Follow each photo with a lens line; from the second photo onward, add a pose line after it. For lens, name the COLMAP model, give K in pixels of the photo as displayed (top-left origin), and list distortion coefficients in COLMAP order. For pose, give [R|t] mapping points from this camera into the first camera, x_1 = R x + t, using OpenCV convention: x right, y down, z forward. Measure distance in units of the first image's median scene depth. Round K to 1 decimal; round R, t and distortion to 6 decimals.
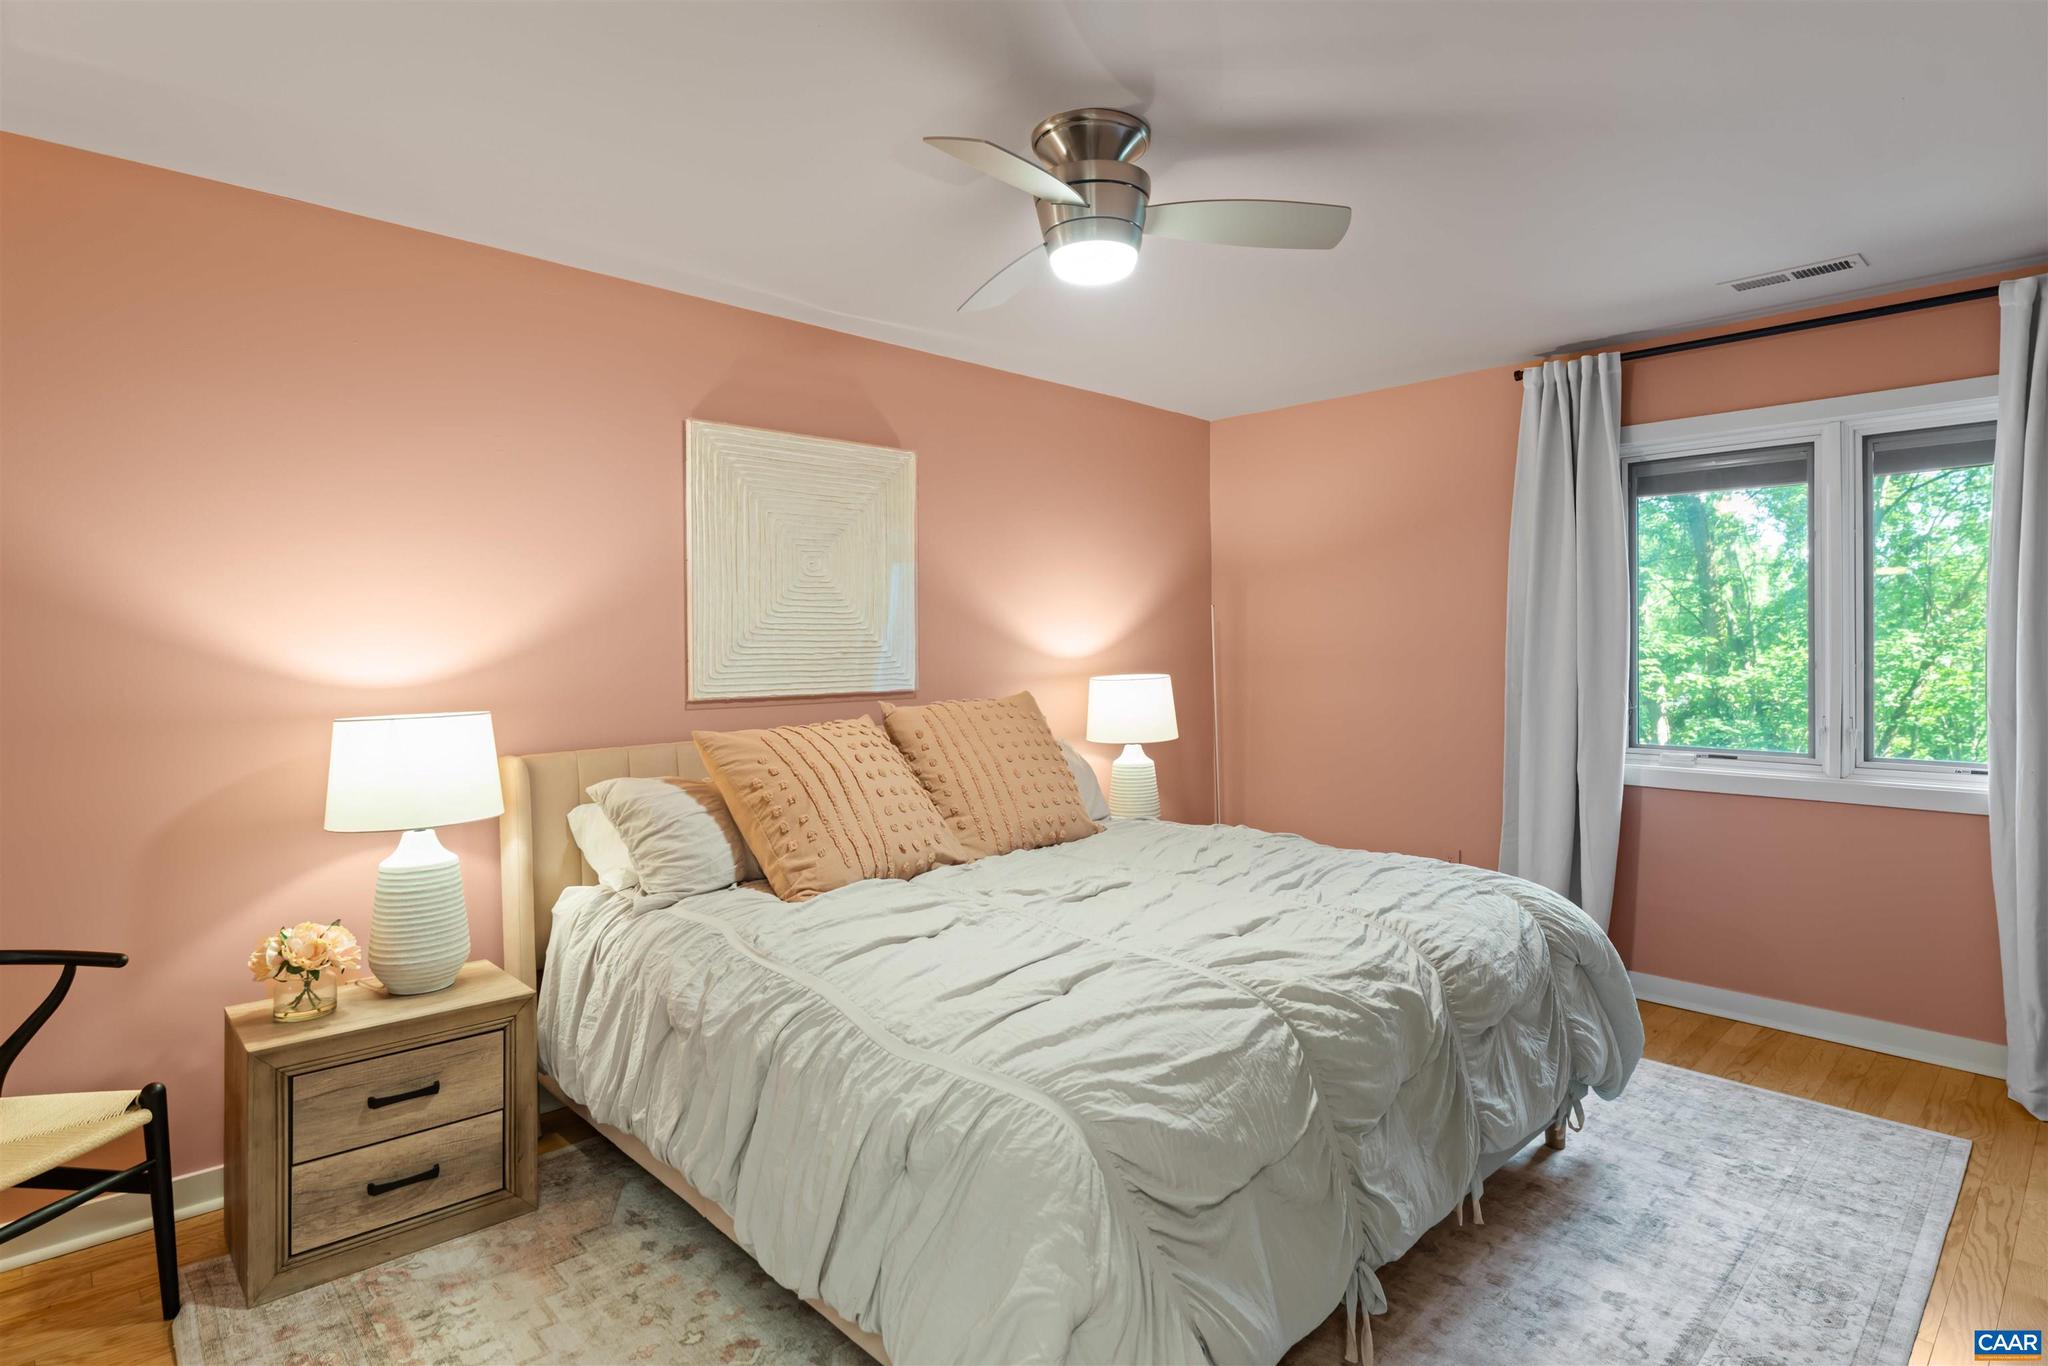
lens RADIAL K [[1058.0, 0, 1026.9], [0, 1058.0, 639.4], [0, 0, 1]] dist [0.000501, 0.000104]
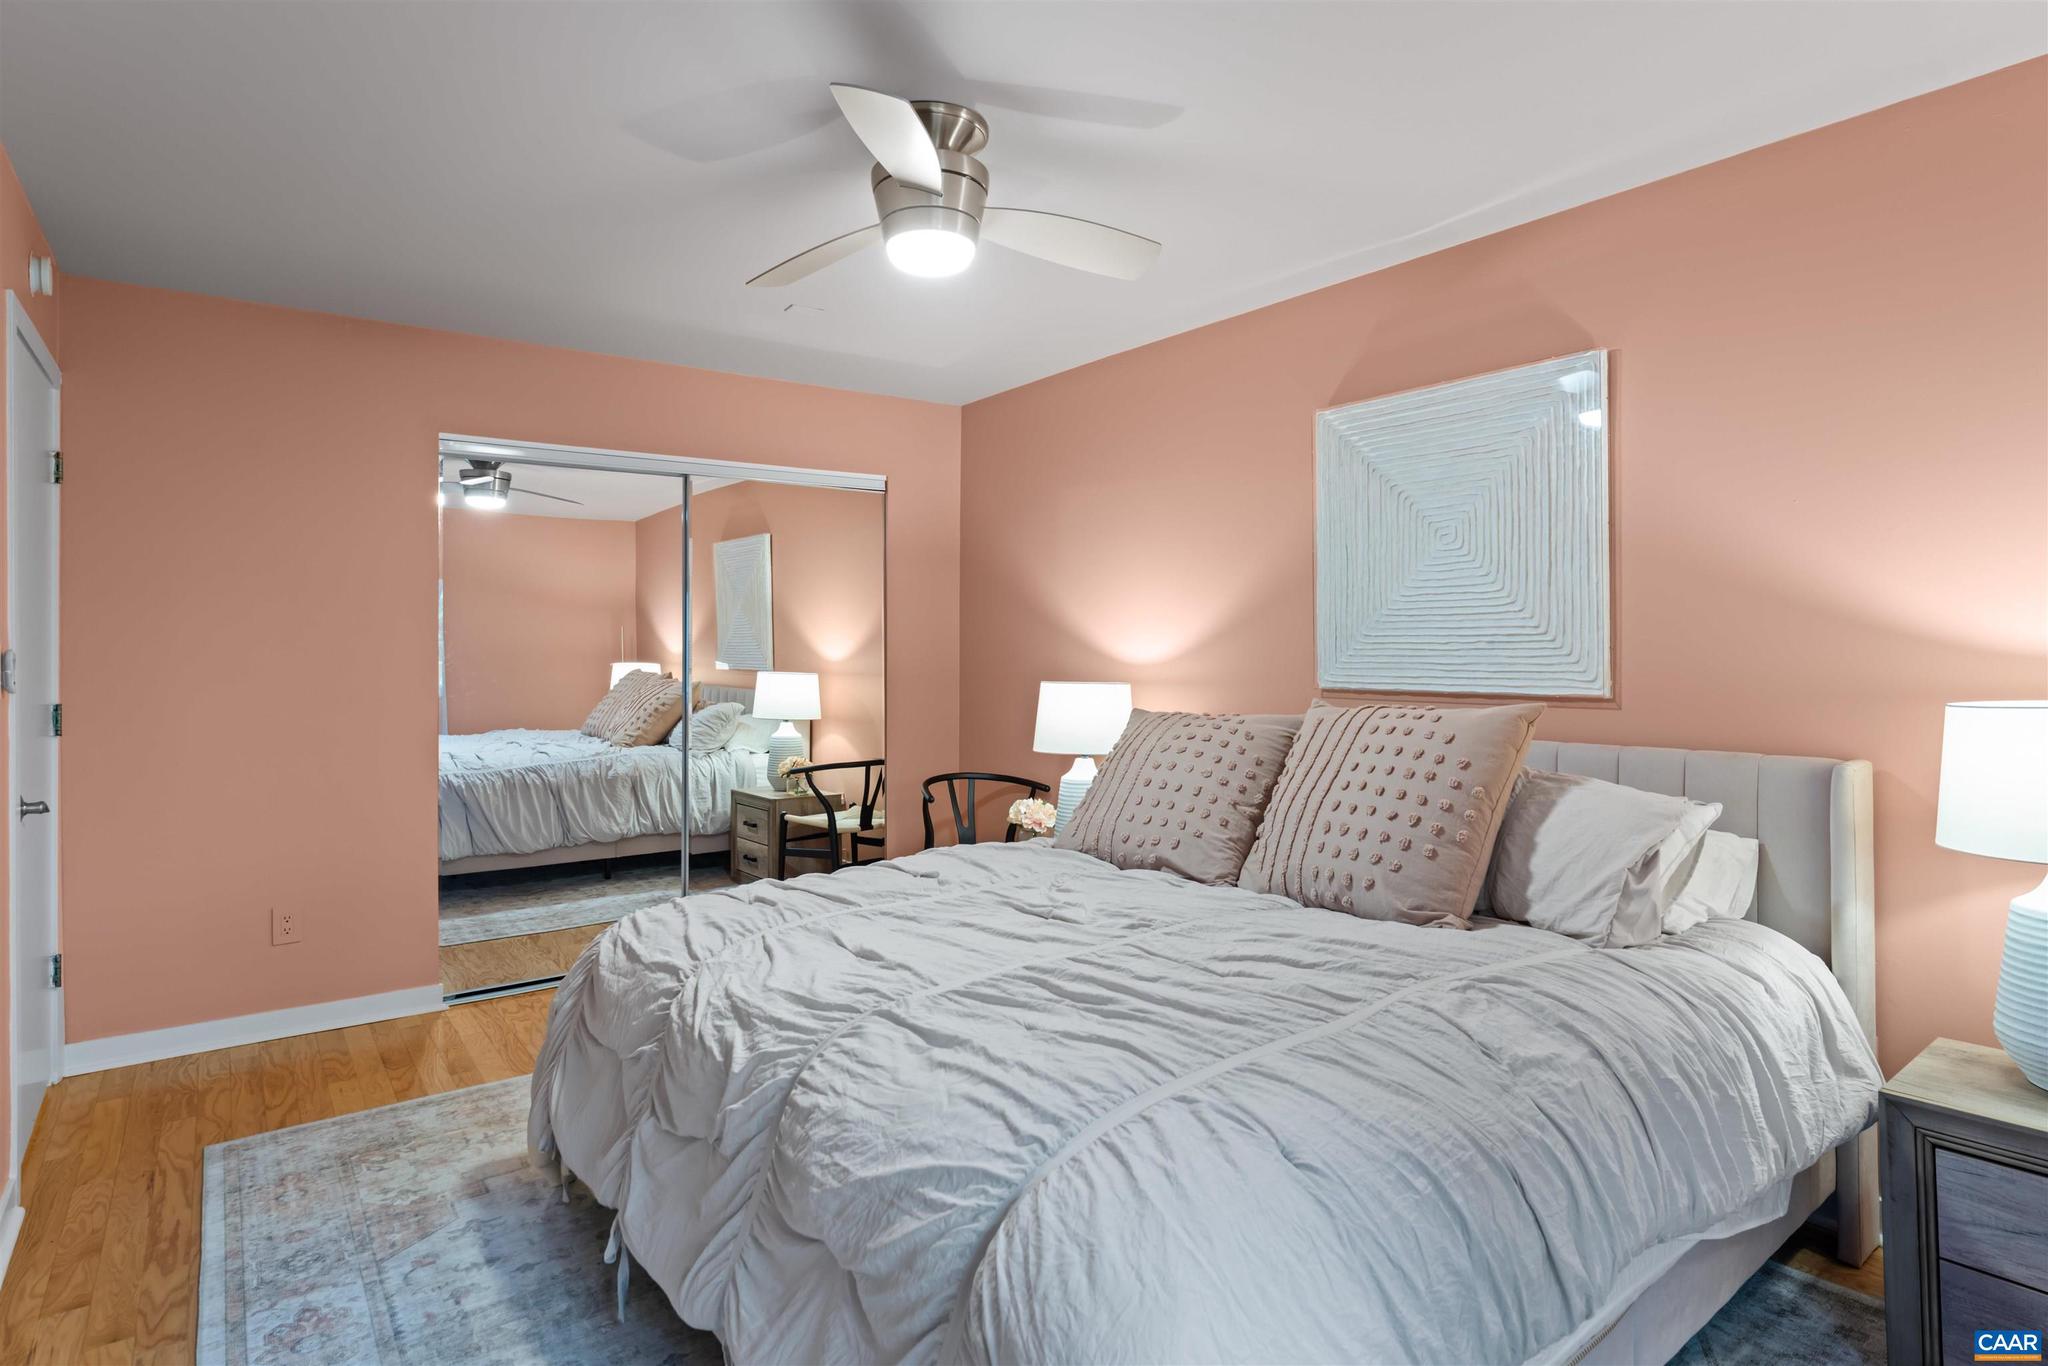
lens RADIAL K [[1058.0, 0, 1026.9], [0, 1058.0, 639.4], [0, 0, 1]] dist [0.000501, 0.000104]
pose [[-0.095946, 0.002319, -0.995384, 0.756747], [0.006412, 0.999978, 0.001712, 0.008381], [0.995366, -0.006218, -0.095959, 0.861591]]
